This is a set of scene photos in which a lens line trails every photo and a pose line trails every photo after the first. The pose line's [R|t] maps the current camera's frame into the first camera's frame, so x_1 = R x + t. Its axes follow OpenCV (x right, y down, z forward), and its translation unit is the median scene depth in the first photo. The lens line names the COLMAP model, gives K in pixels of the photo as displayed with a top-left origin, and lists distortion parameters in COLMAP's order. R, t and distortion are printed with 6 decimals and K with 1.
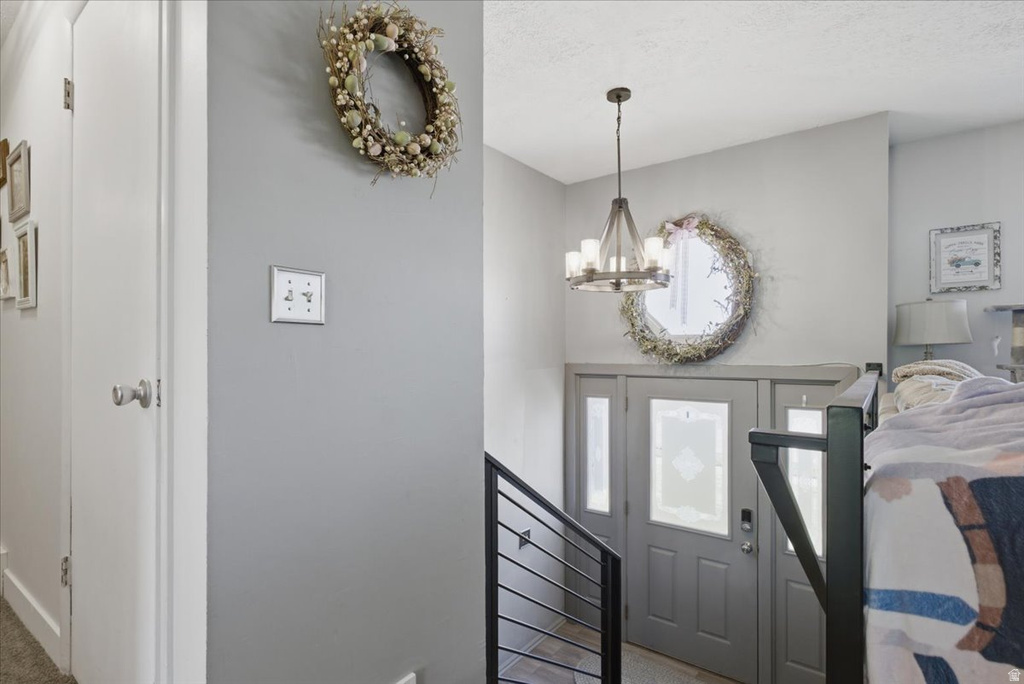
lens RADIAL K [[506.6, 0, 510.1], [0, 506.6, 346.5], [0, 0, 1]] dist [-0.000101, 0.000057]
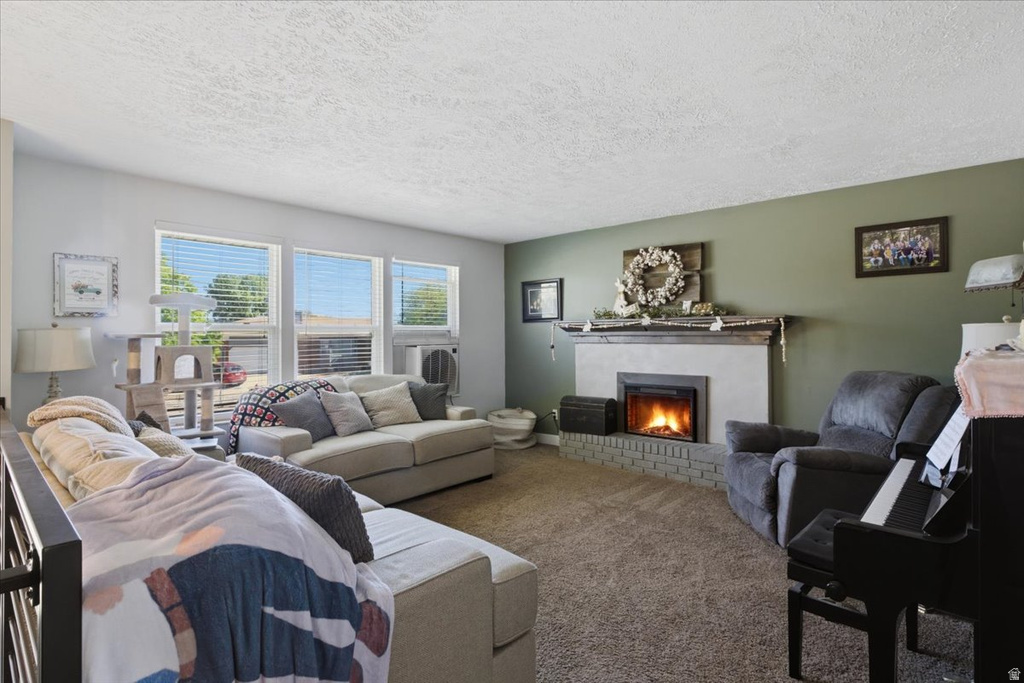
lens RADIAL K [[506.6, 0, 510.0], [0, 506.6, 338.5], [0, 0, 1]] dist [-0.000101, 0.000057]
pose [[0.113614, -0.001488, 0.993524, -0.211551], [-0.003779, 0.999991, 0.001930, -0.256853], [-0.993518, -0.003974, 0.113608, -0.003203]]
